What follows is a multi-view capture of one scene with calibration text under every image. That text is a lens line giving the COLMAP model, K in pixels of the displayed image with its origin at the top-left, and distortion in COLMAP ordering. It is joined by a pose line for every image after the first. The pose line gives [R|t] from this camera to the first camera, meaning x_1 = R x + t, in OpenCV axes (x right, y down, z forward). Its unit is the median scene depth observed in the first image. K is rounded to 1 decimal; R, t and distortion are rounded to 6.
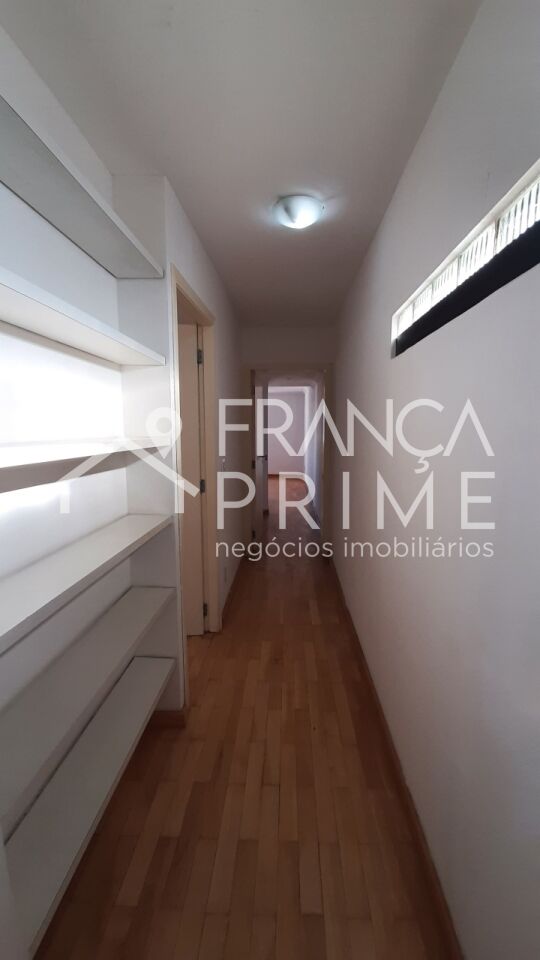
lens RADIAL K [[378.7, 0, 275.8], [0, 378.7, 479.7], [0, 0, 1]] dist [0.032691, -0.018121]
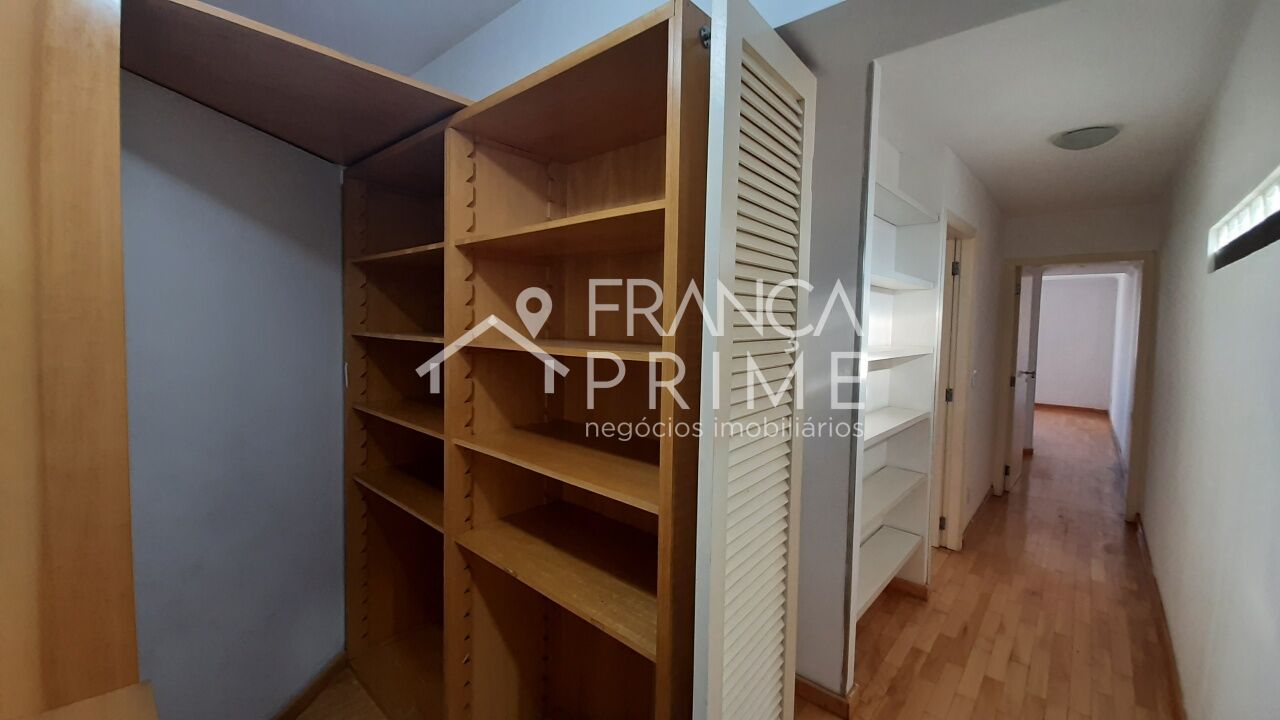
lens RADIAL K [[505.0, 0, 635.9], [0, 505.0, 348.9], [0, 0, 1]] dist [0.032691, -0.018121]
pose [[0.771704, 0.046733, -0.634262, 0.022311], [-0.105313, 0.992918, -0.054975, 0.078012], [0.627201, 0.109220, 0.771161, -0.773781]]
